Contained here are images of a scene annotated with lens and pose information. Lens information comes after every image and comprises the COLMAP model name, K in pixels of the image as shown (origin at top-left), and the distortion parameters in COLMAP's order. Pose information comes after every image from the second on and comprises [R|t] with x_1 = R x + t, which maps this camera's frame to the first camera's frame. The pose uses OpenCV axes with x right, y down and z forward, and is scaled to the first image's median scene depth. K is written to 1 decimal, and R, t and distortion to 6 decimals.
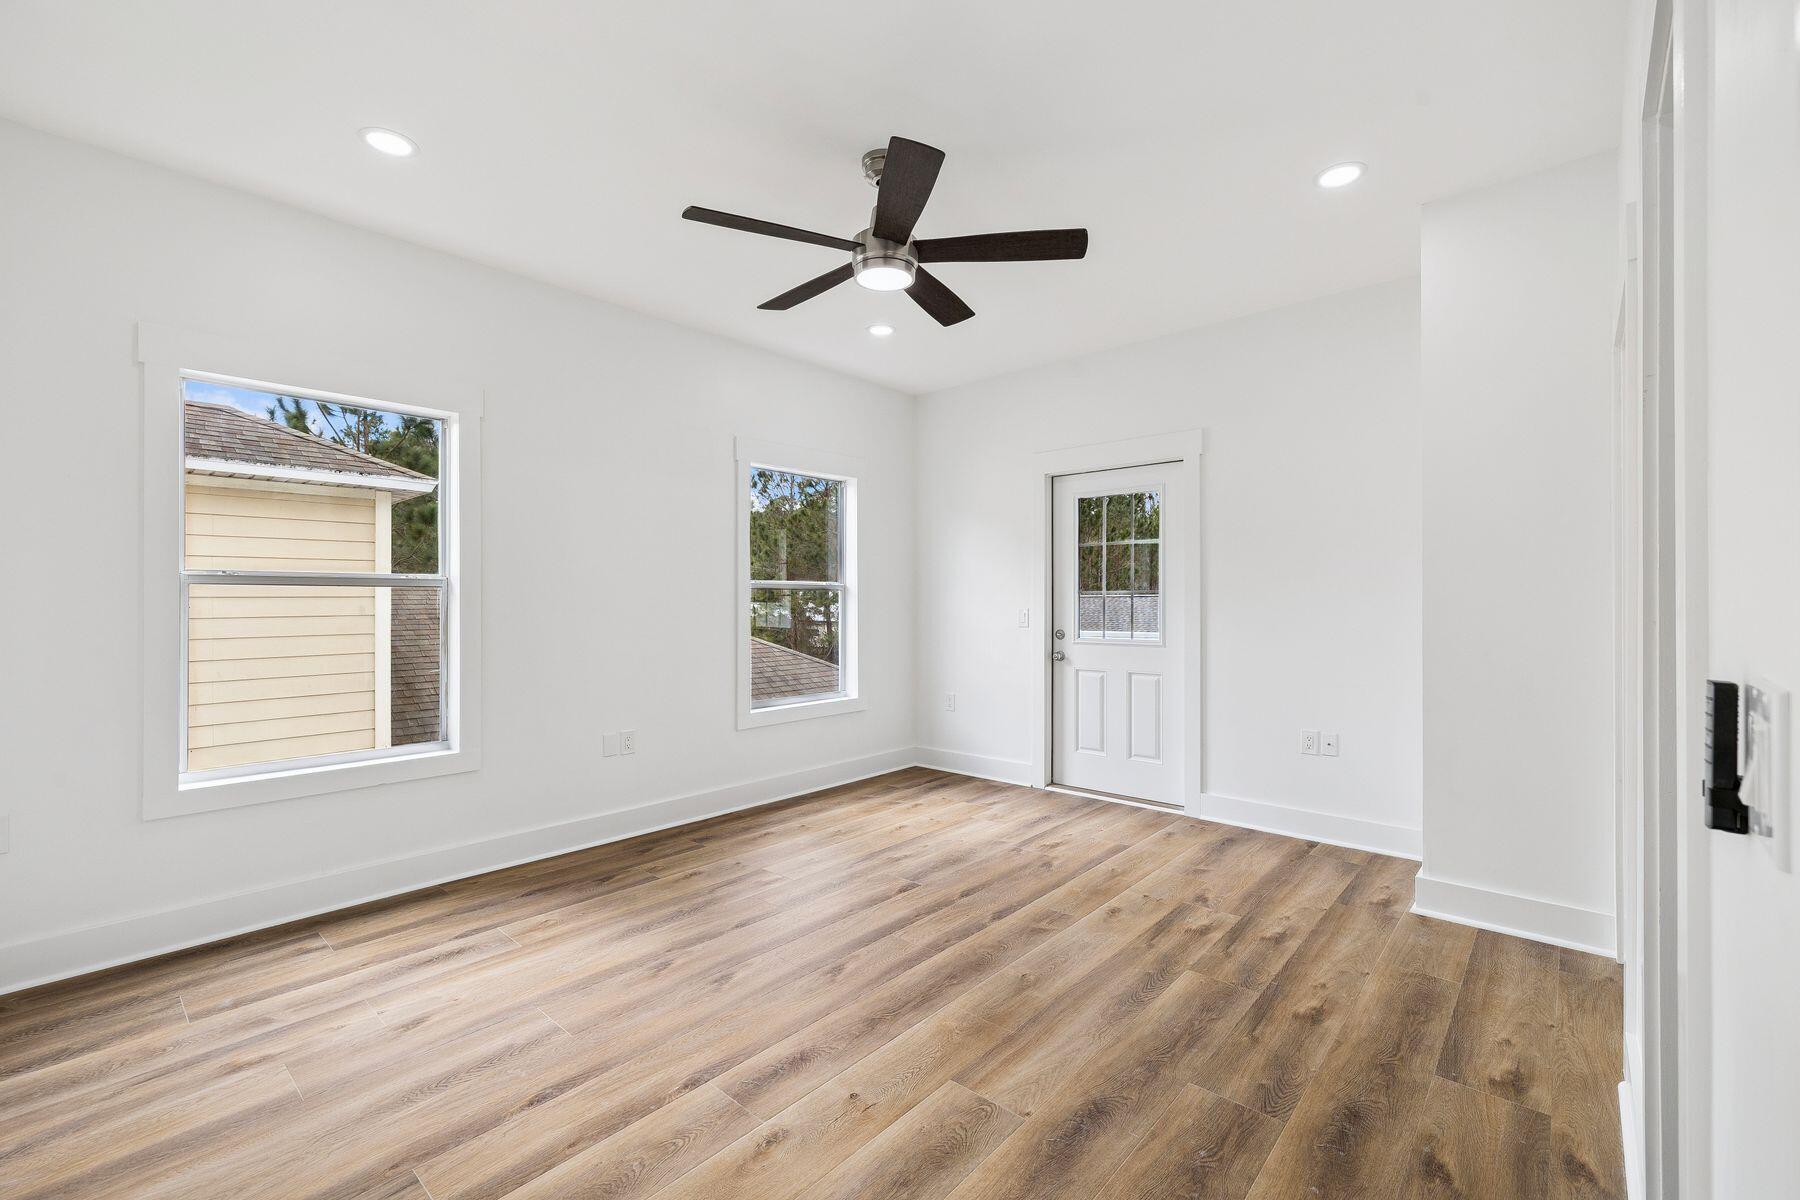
lens RADIAL K [[763.1, 0, 899.2], [0, 763.1, 598.2], [0, 0, 1]] dist [-0.001161, 0.000593]
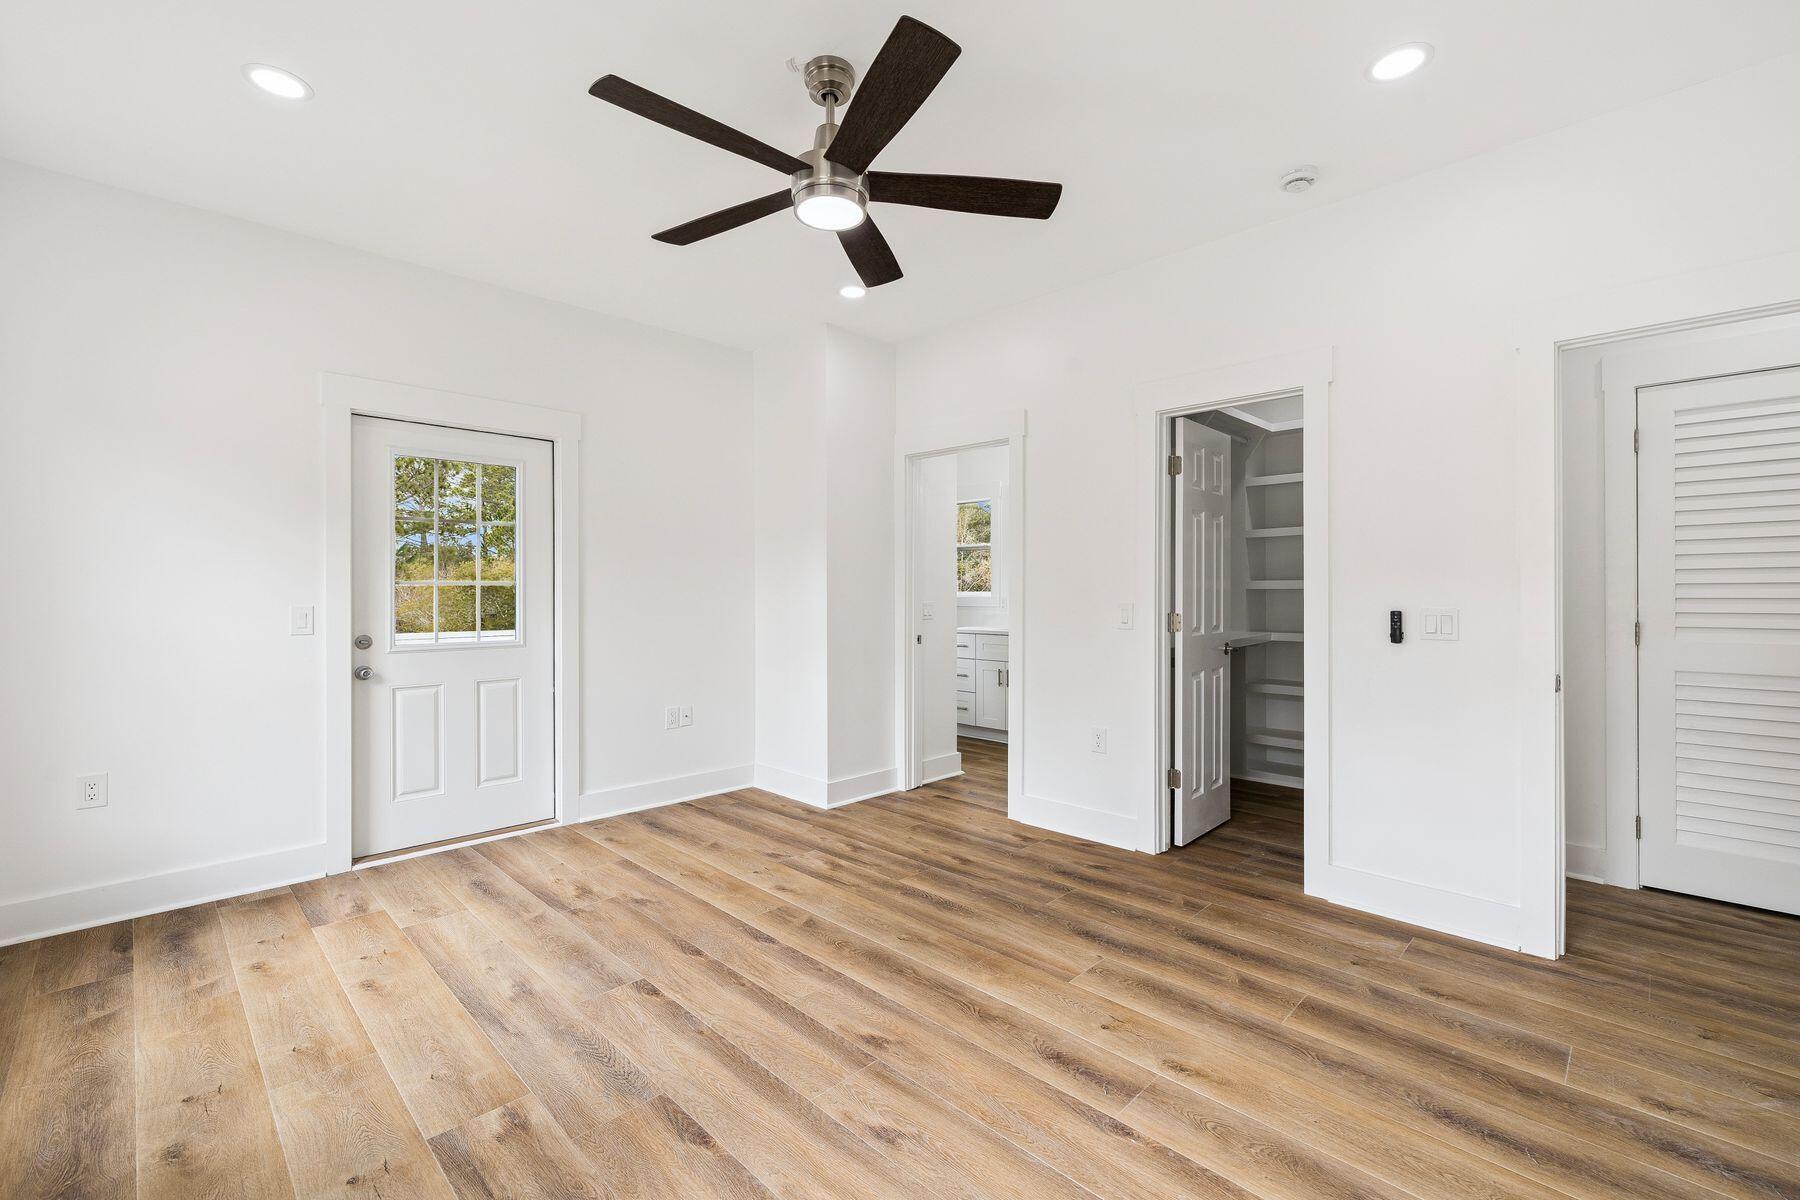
lens RADIAL K [[763.1, 0, 899.2], [0, 763.1, 598.2], [0, 0, 1]] dist [-0.001161, 0.000593]
pose [[0.052475, -0.004732, 0.998611, -0.837885], [-0.002363, 0.999985, 0.004863, 0.004754], [-0.998619, -0.002615, 0.052463, 0.864298]]
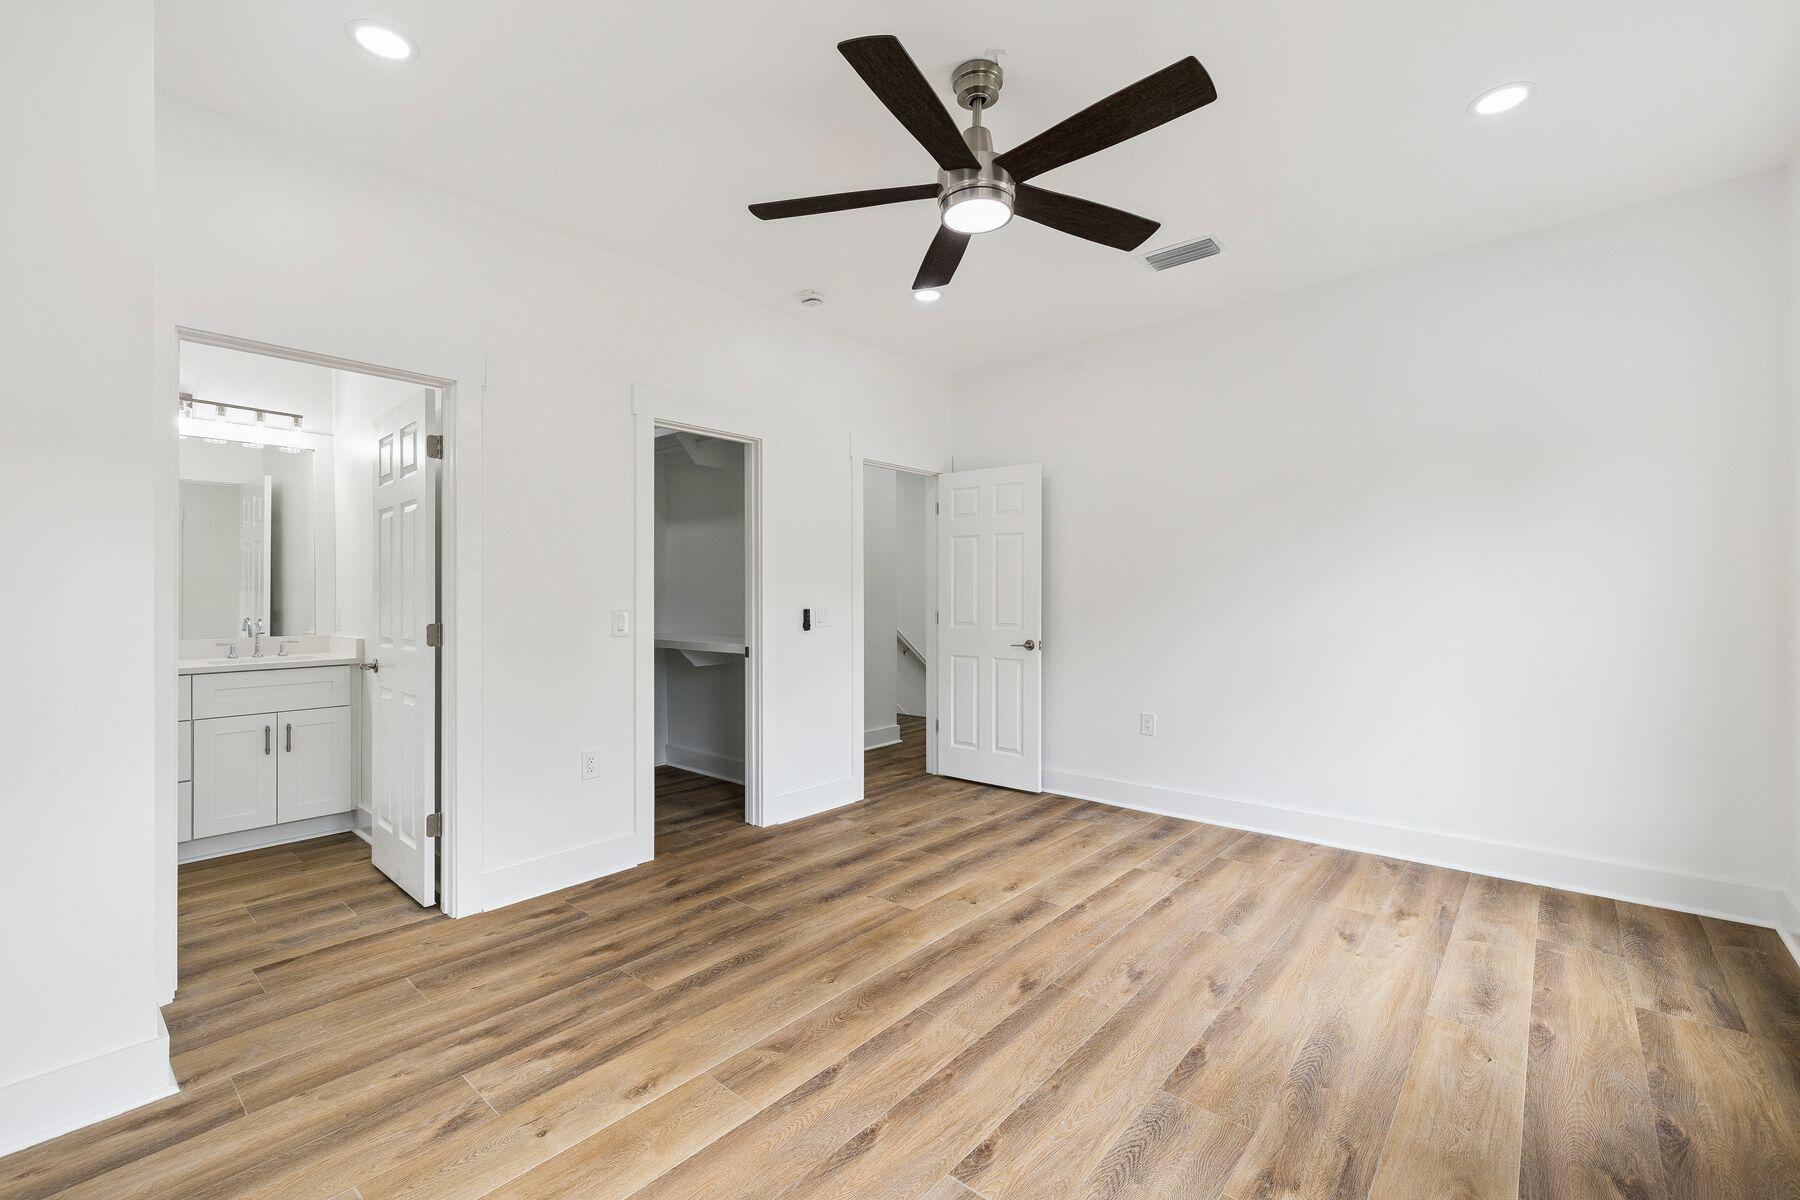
lens RADIAL K [[756.0, 0, 897.2], [0, 756.0, 595.7], [0, 0, 1]] dist [-0.001442, 0.000830]
pose [[-0.999894, 0.009198, -0.011266, 0.078671], [0.009236, 0.999952, -0.003320, 0.004211], [0.011235, -0.003424, -0.999931, 1.799676]]
